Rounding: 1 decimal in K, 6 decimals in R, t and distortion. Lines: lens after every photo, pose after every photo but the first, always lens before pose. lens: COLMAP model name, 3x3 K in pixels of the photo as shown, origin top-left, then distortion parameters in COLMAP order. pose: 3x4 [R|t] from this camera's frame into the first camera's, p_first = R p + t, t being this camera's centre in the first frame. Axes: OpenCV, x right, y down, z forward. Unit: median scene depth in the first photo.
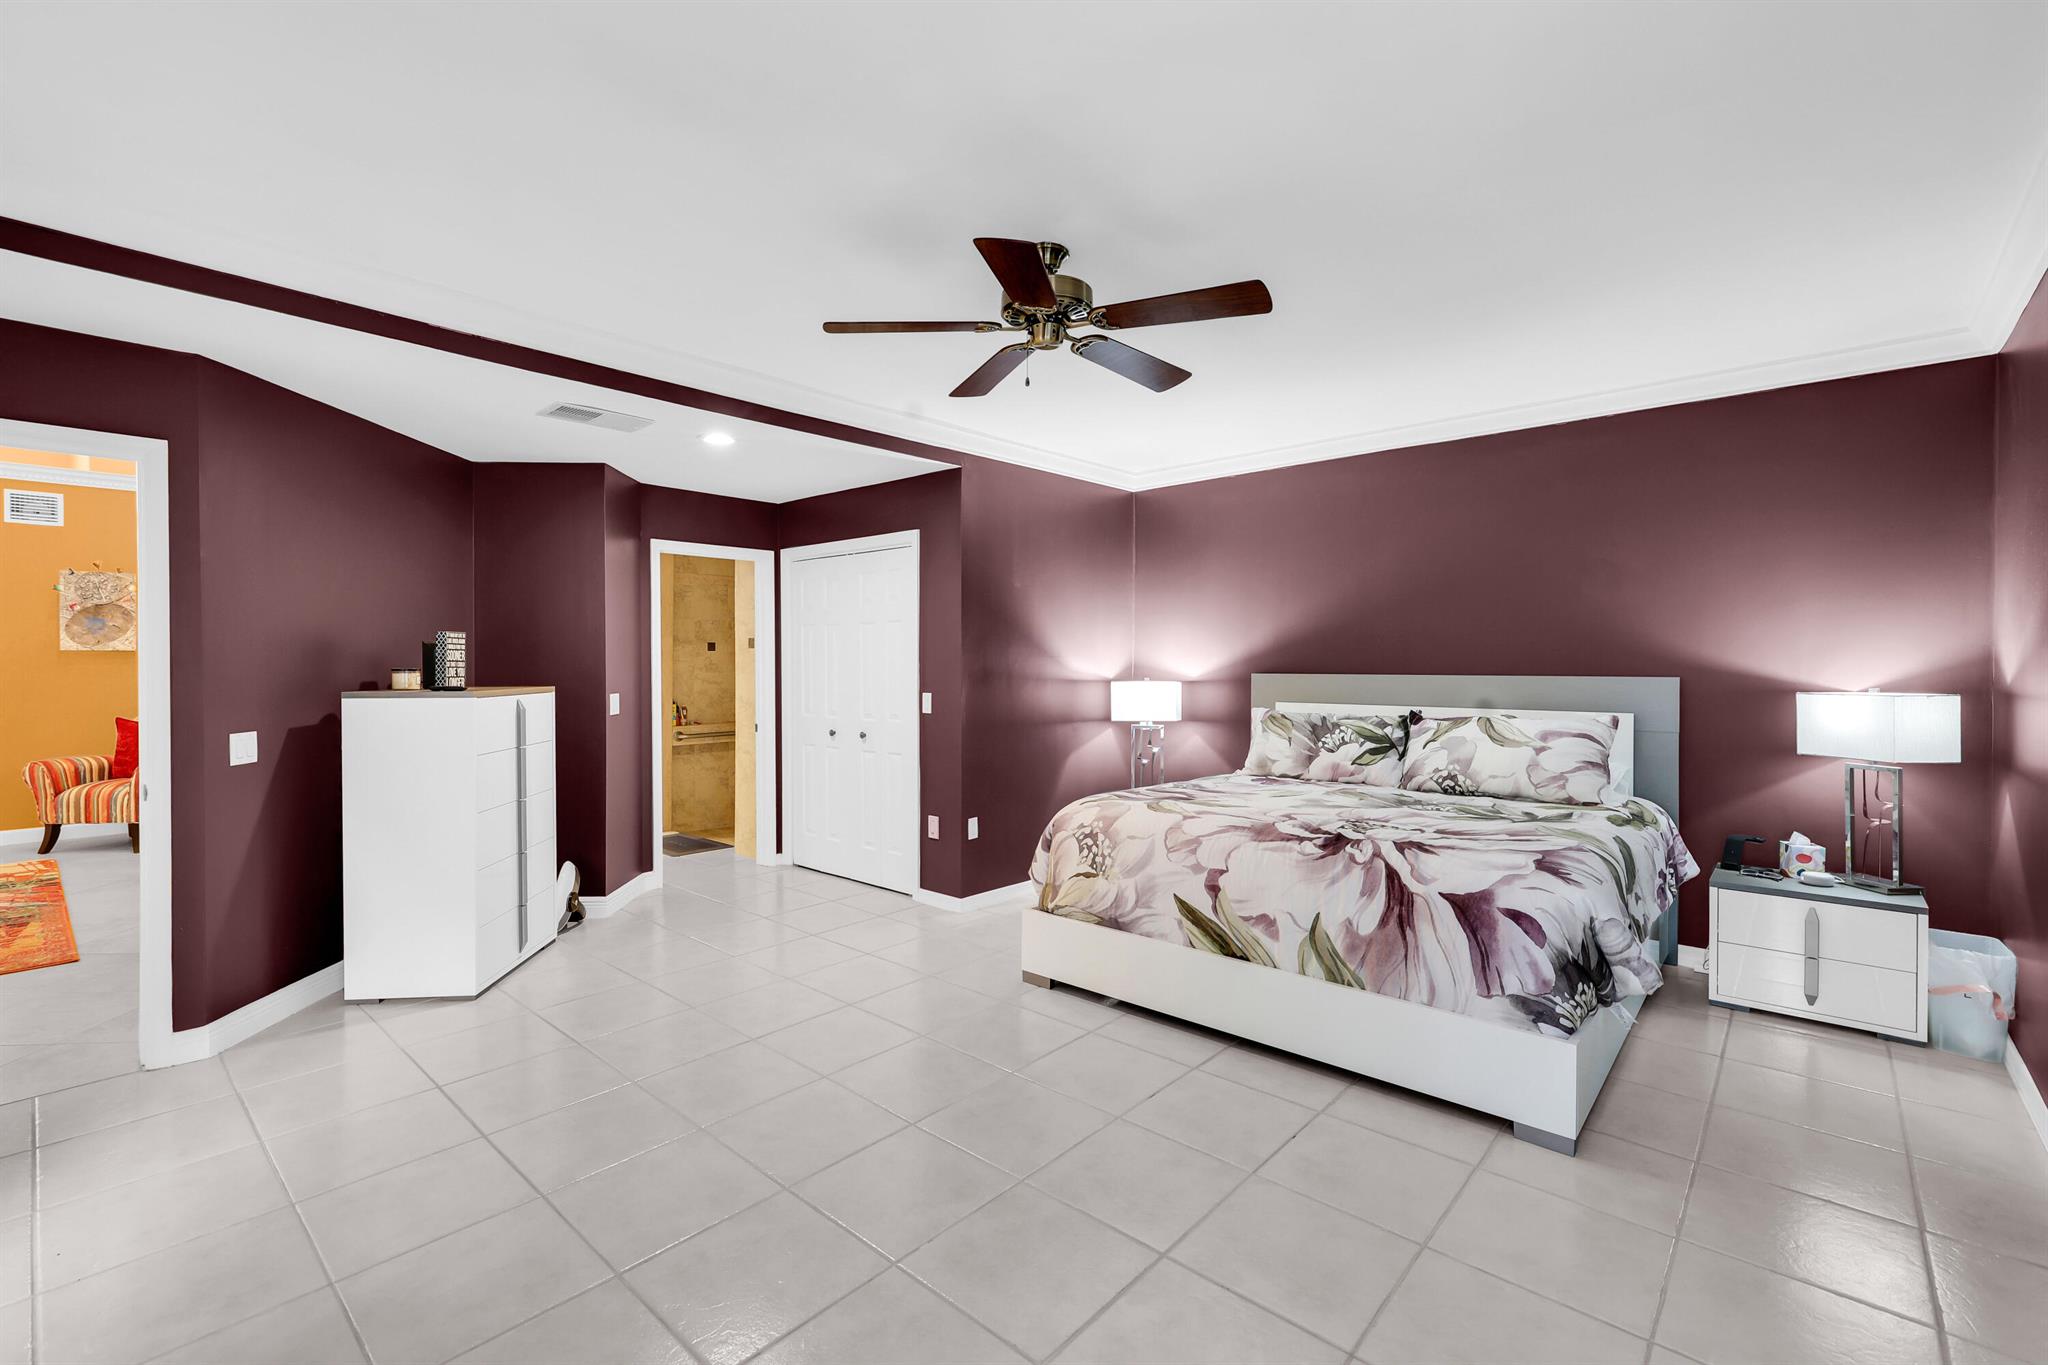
lens RADIAL K [[892.7, 0, 1010.4], [0, 892.7, 671.3], [0, 0, 1]] dist [0.003208, 0.000026]
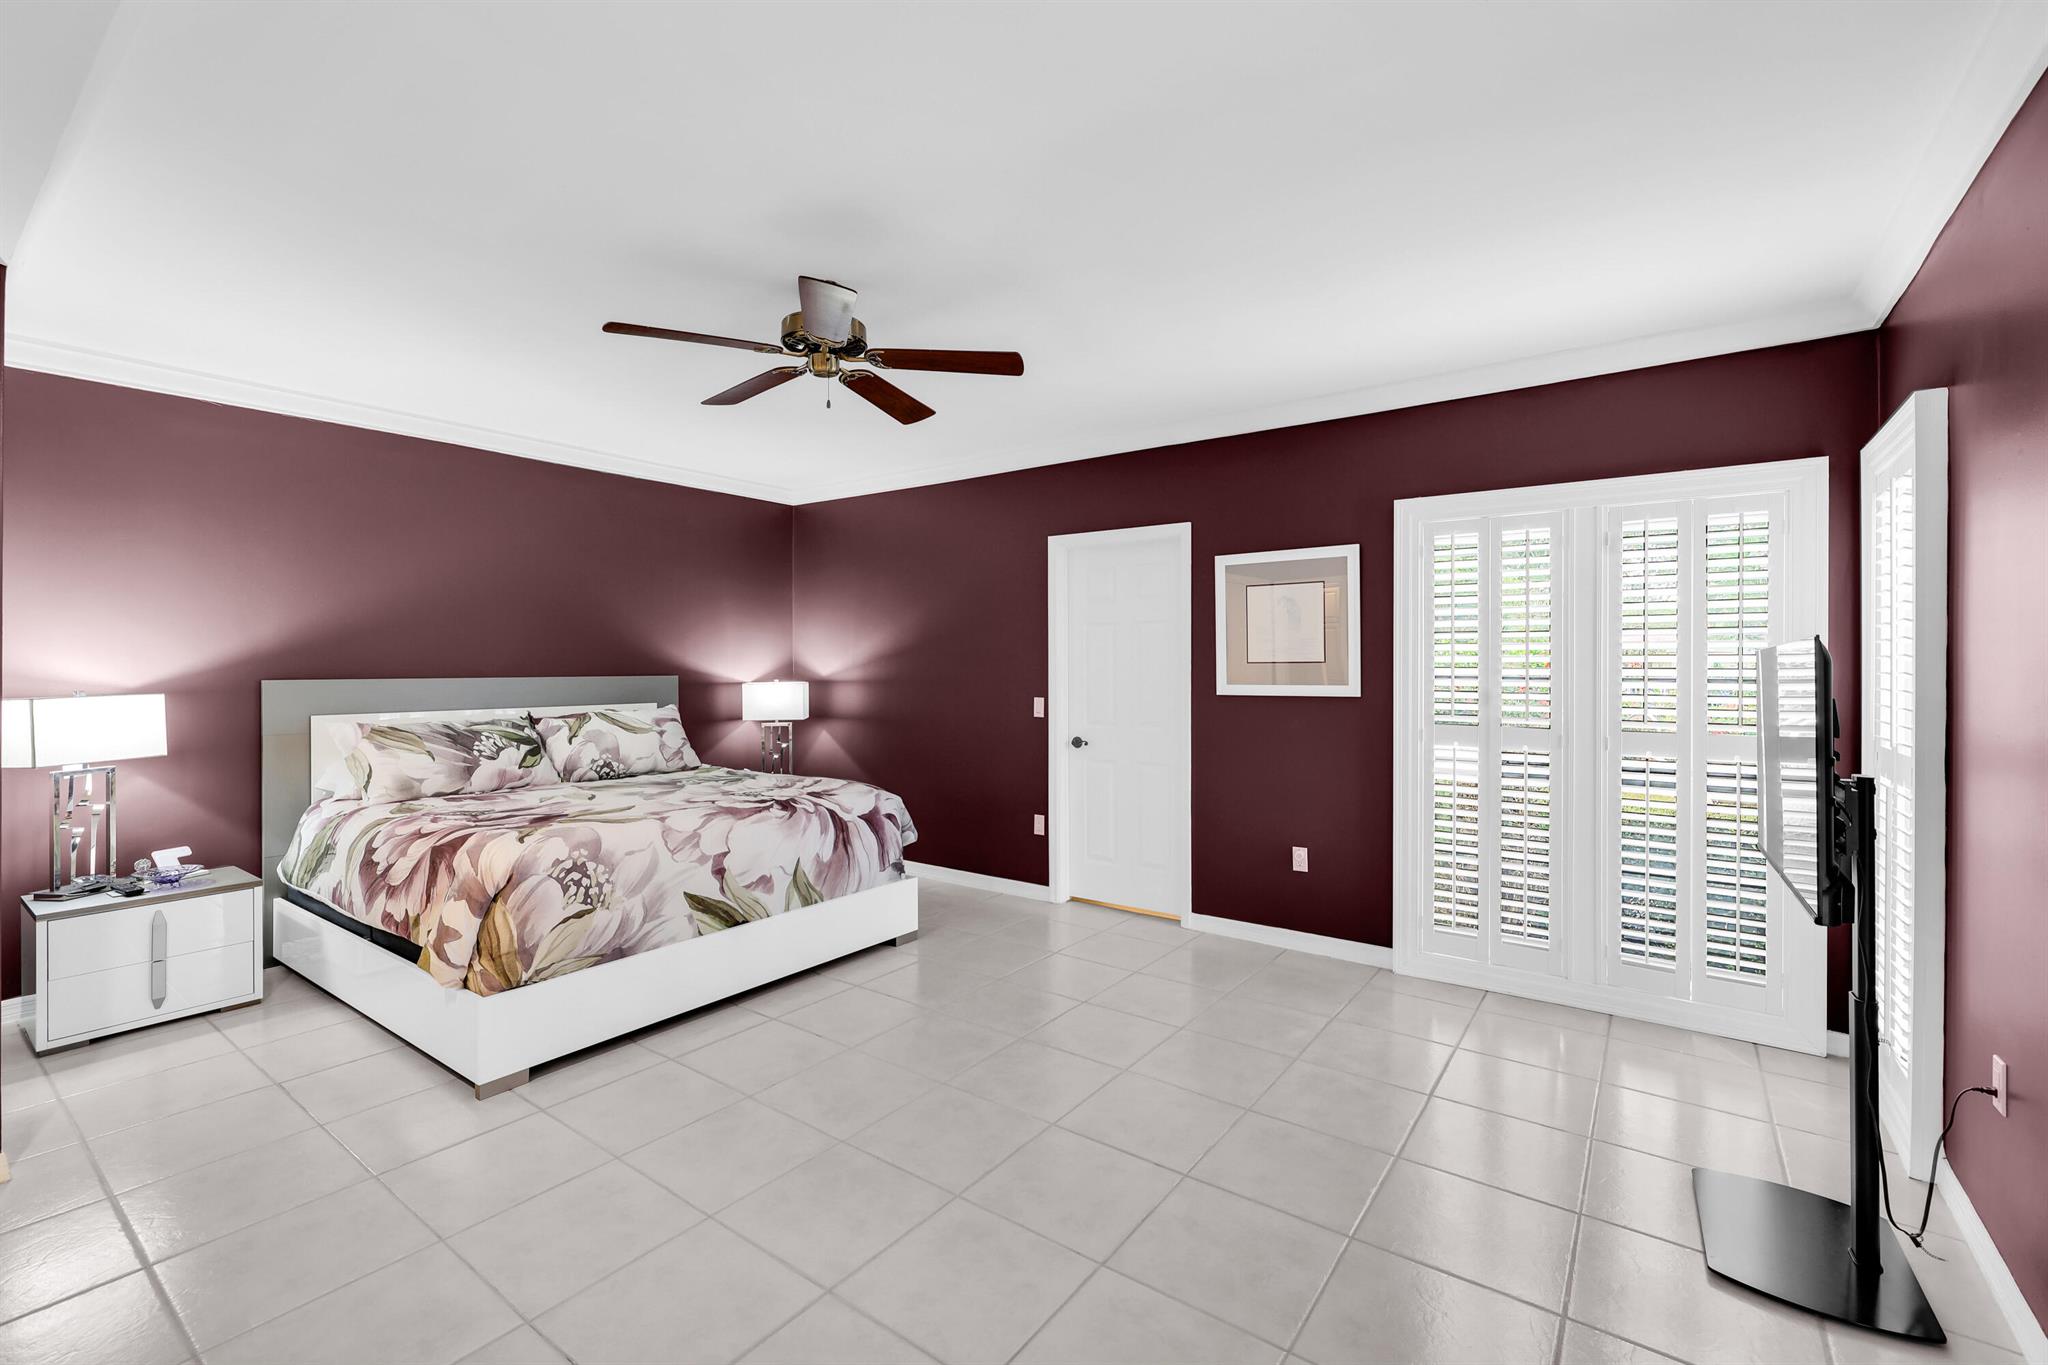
lens RADIAL K [[892.7, 0, 1006.8], [0, 892.7, 667.9], [0, 0, 1]] dist [0.003208, 0.000026]
pose [[-0.093045, -0.005166, 0.995648, -0.850396], [0.010033, 0.999931, 0.006126, -0.010783], [-0.995611, 0.010559, -0.092987, 0.705350]]
